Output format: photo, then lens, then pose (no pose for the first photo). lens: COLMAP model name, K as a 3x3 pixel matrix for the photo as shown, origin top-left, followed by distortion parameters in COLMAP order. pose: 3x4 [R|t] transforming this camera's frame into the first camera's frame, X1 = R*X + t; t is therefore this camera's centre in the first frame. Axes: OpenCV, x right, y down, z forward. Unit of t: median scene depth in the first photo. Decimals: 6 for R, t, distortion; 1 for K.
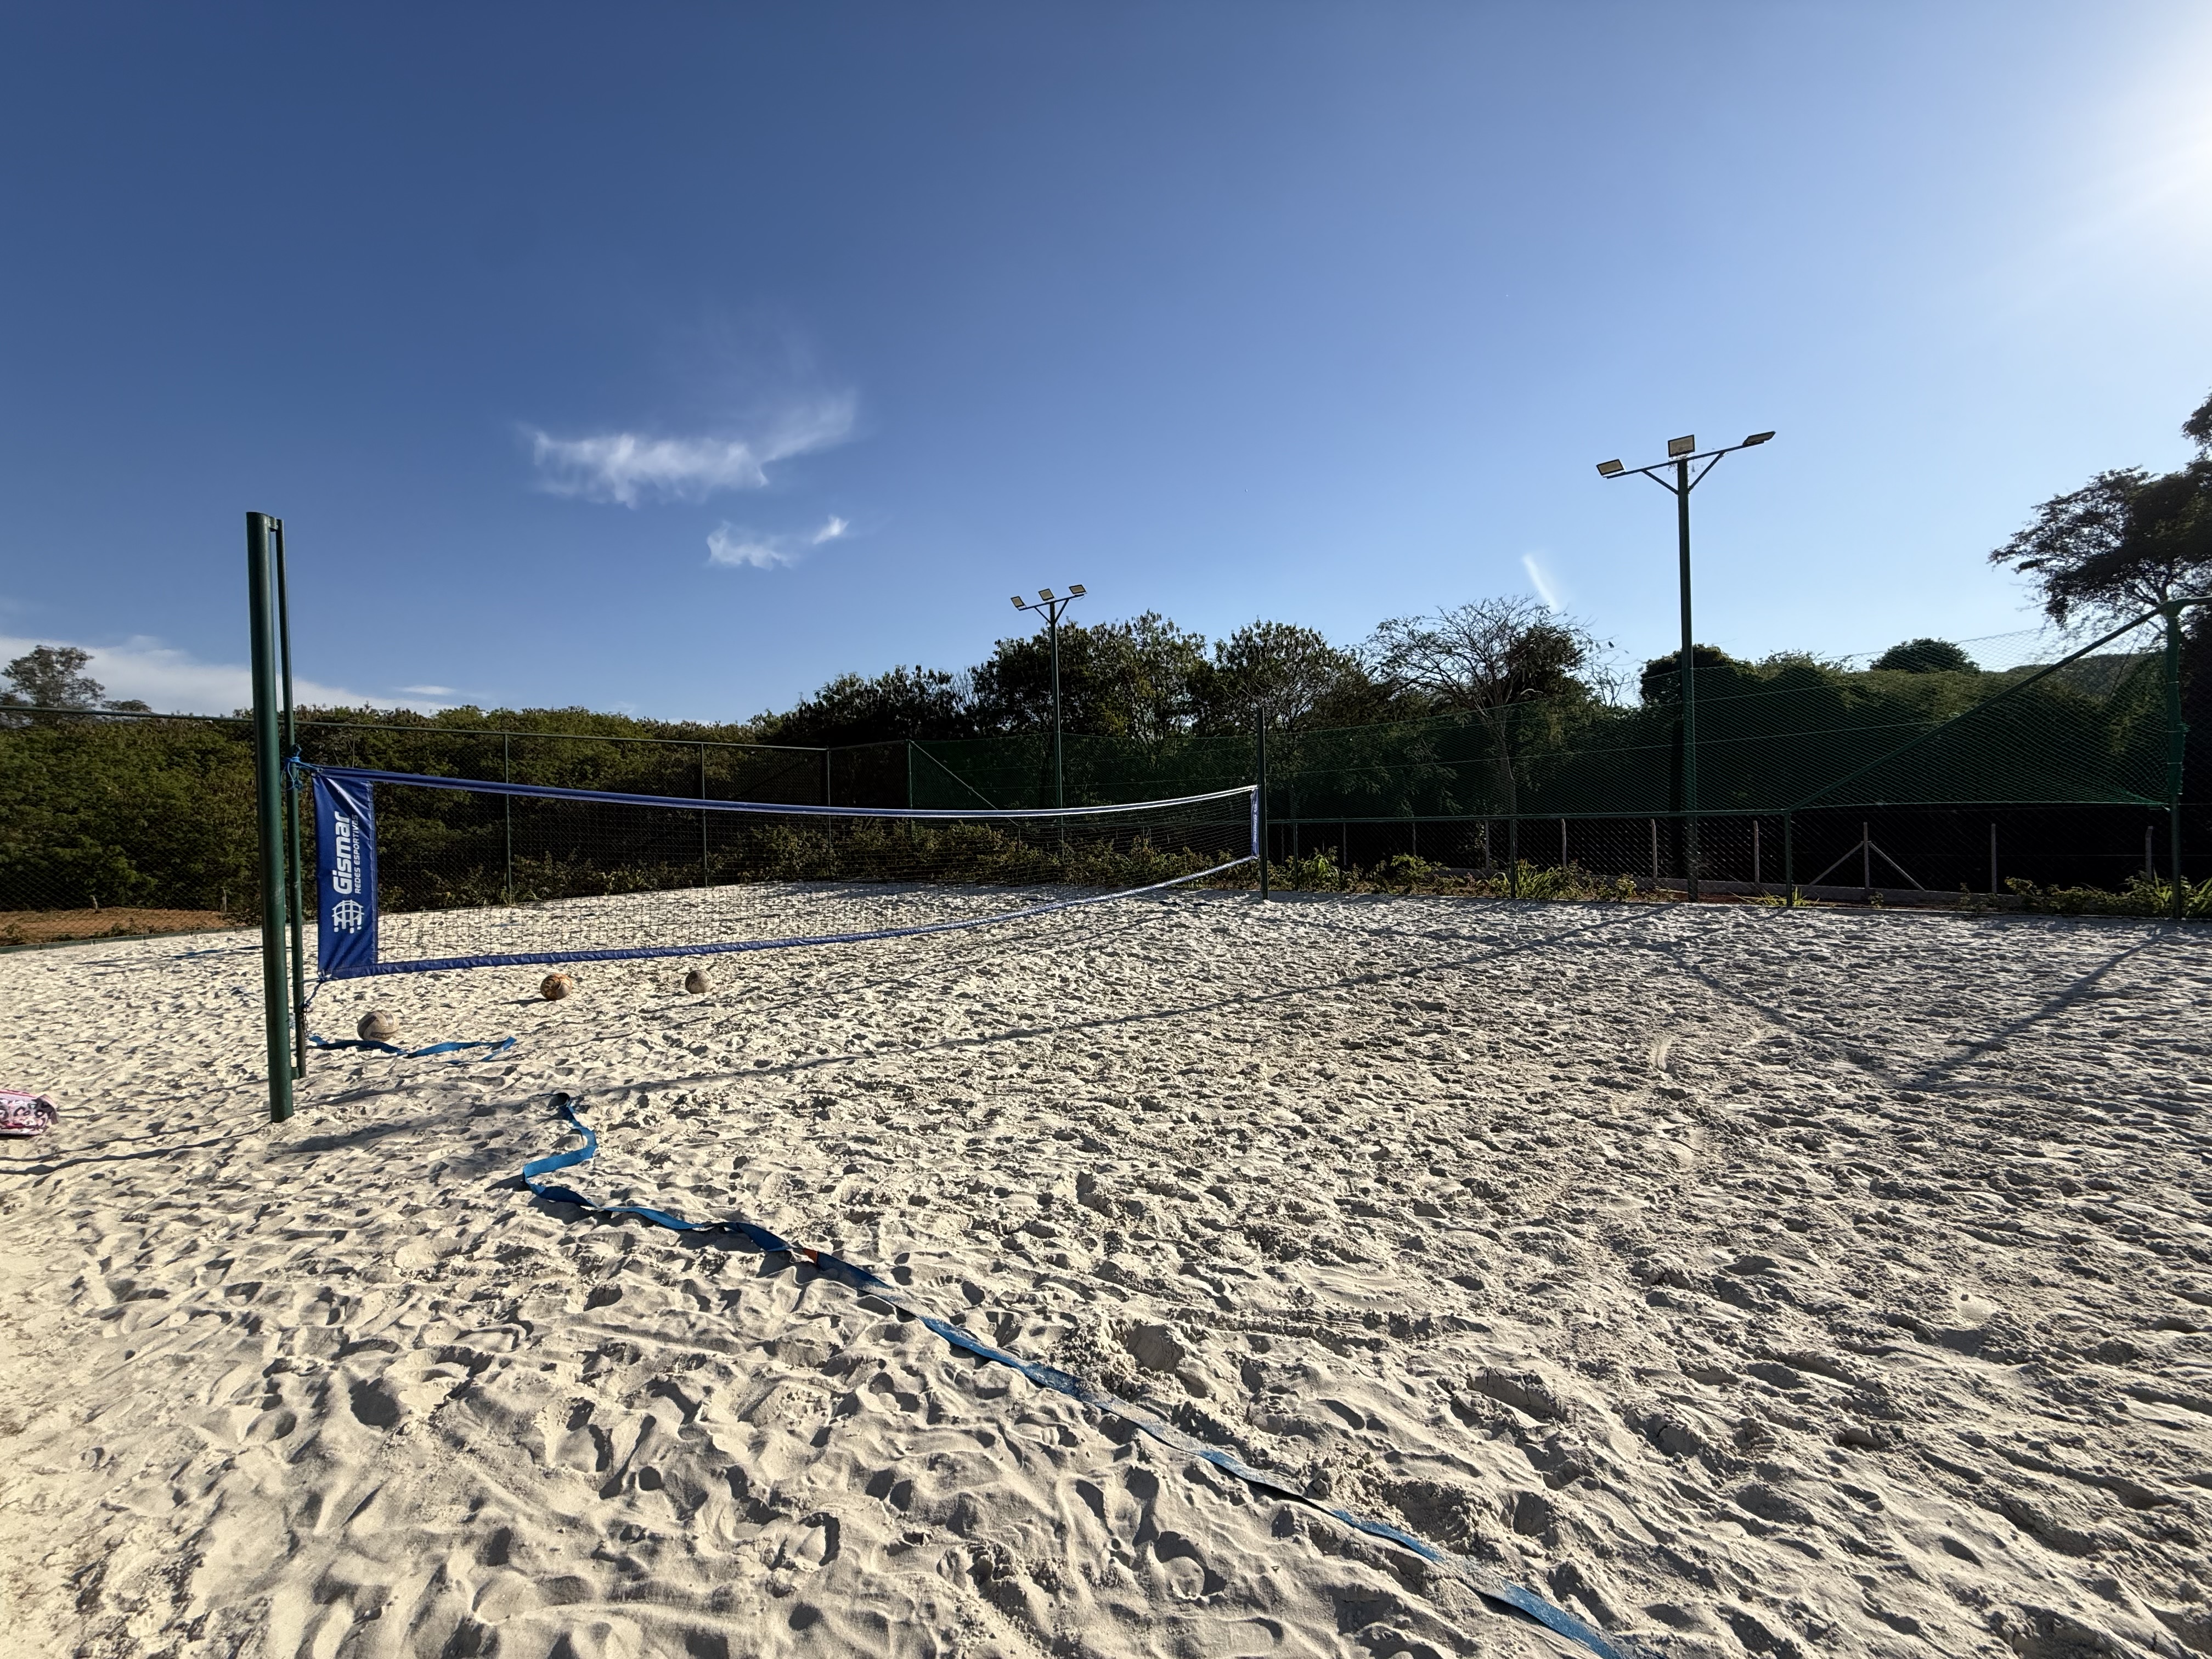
lens RADIAL K [[879.8, 0, 1106.0], [0, 879.8, 829.5], [0, 0, 1]] dist [0.000229, 0.000103]
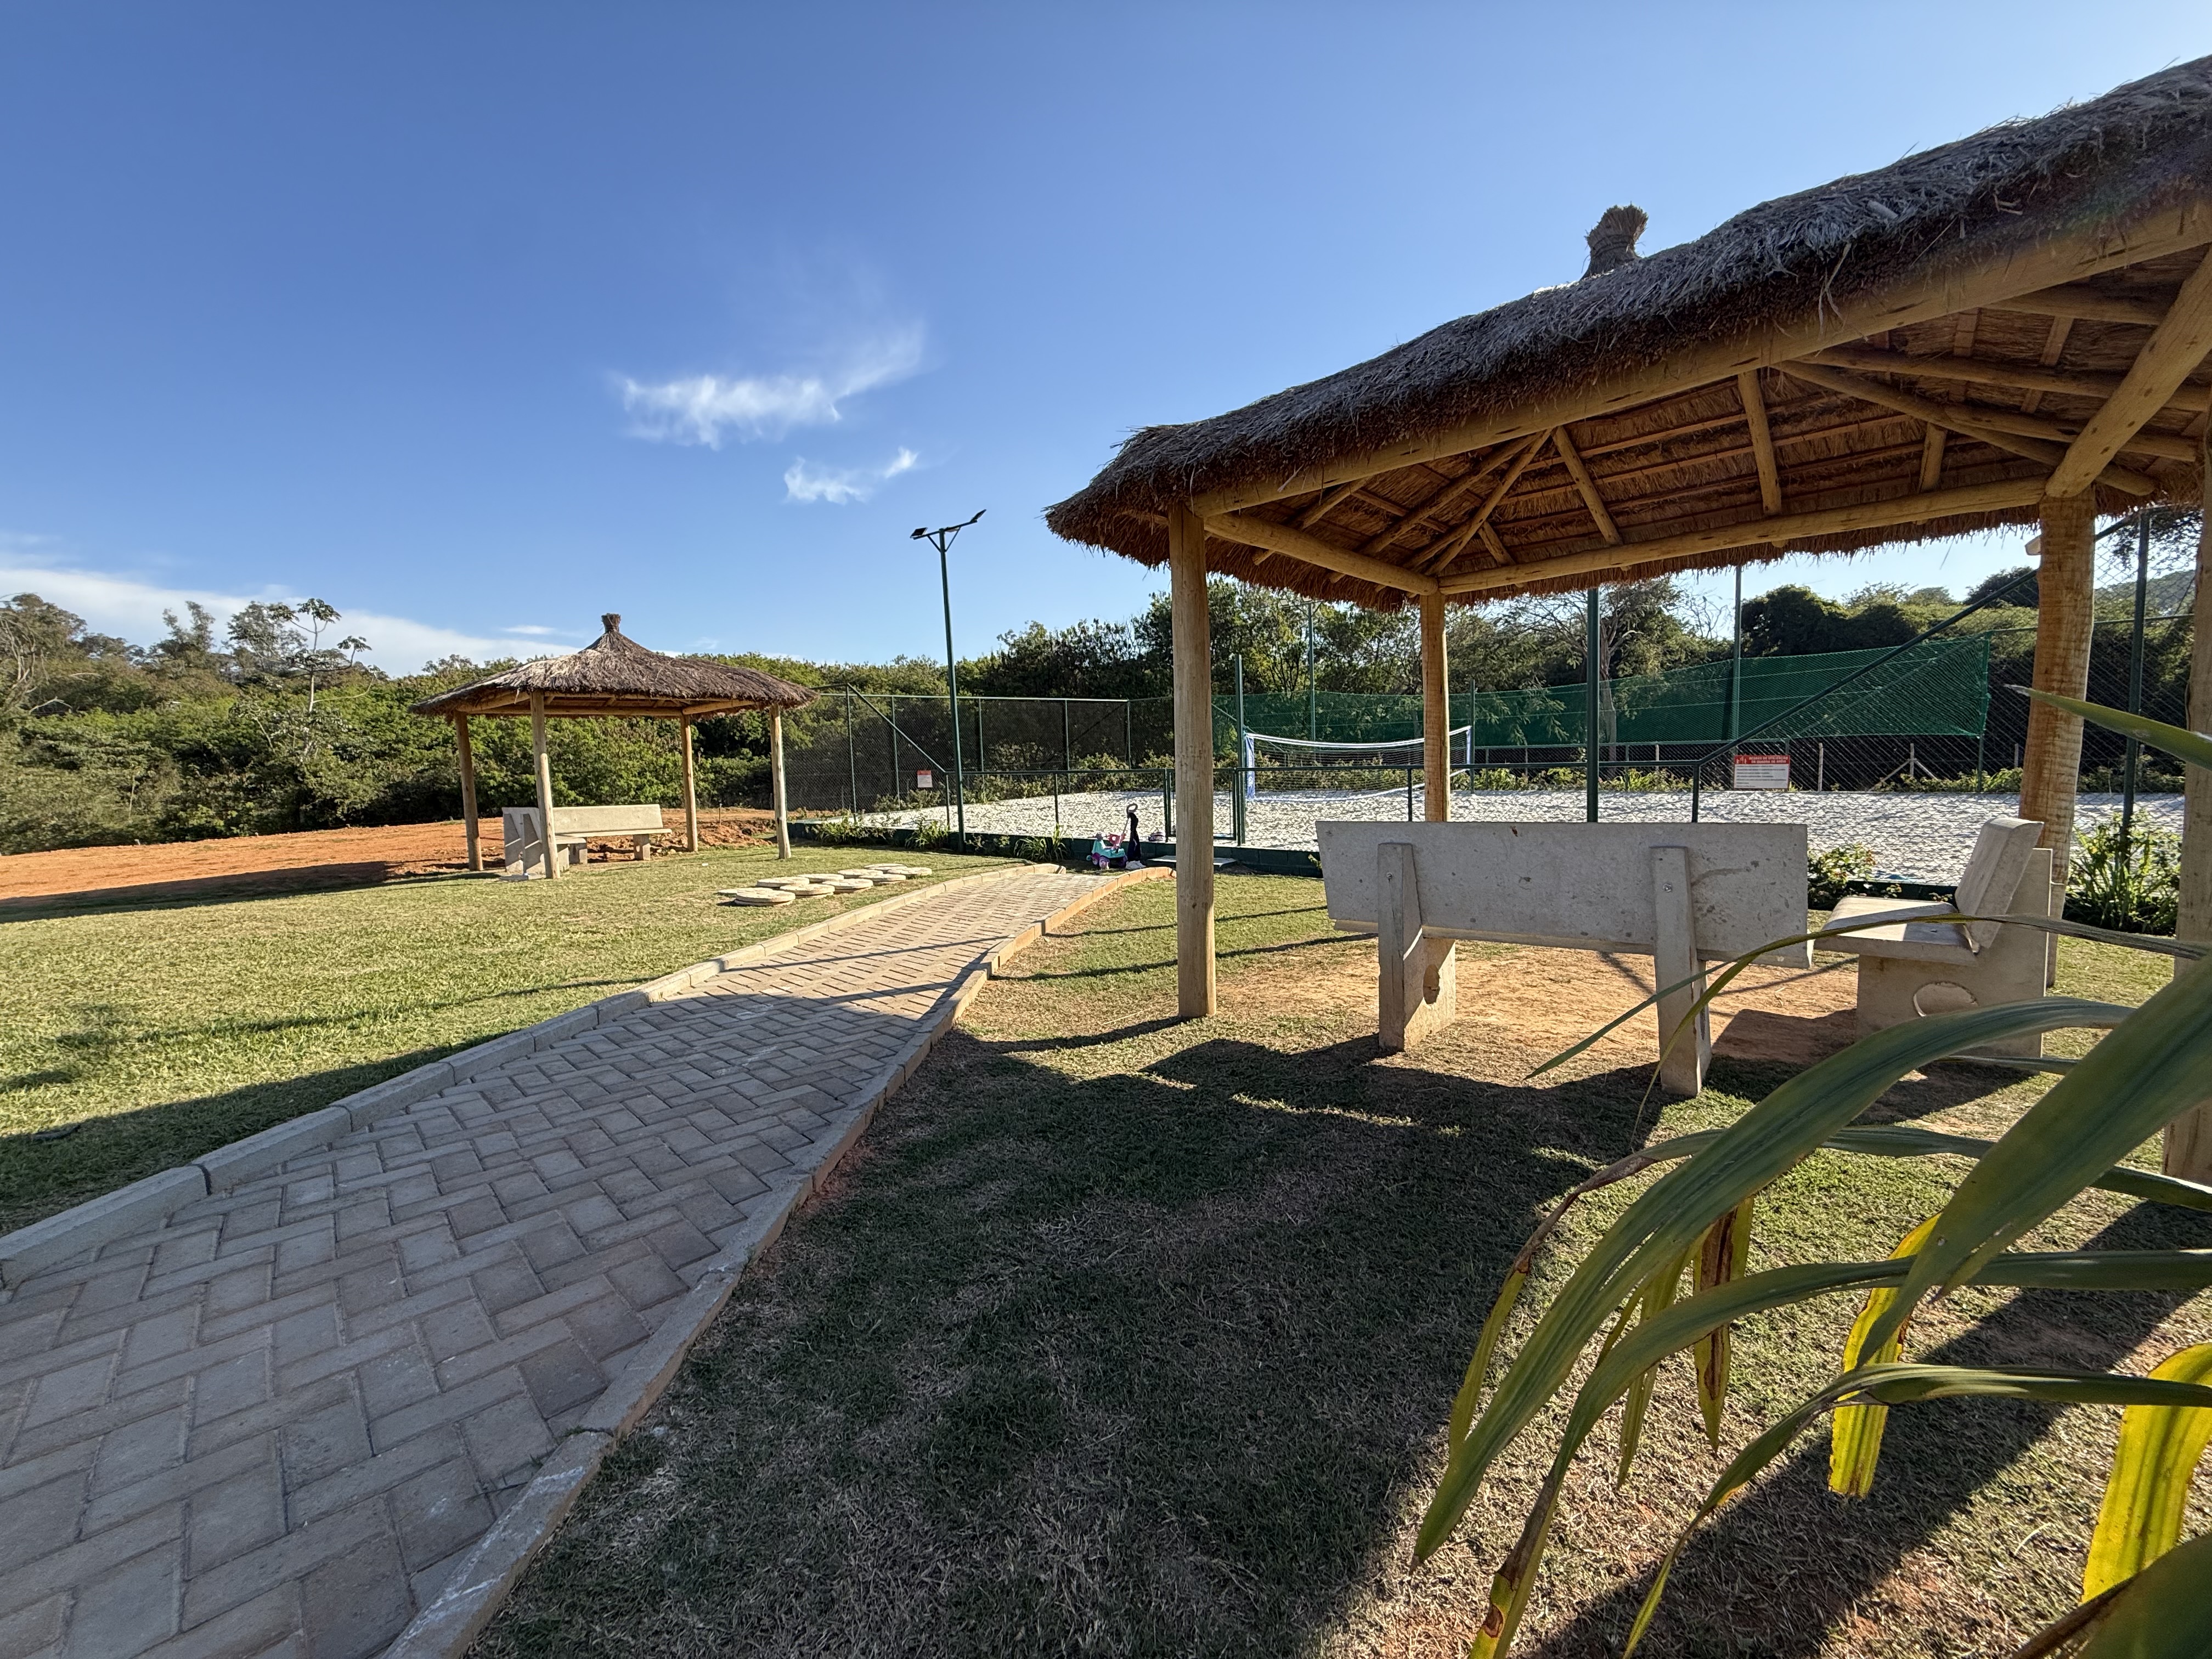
lens RADIAL K [[887.0, 0, 1103.8], [0, 887.0, 774.3], [0, 0, 1]] dist [-0.000630, -0.000062]
pose [[0.996569, -0.006218, -0.082532, -0.091386], [0.007764, 0.999800, 0.018419, 0.001496], [0.082401, -0.018996, 0.996418, -0.179299]]
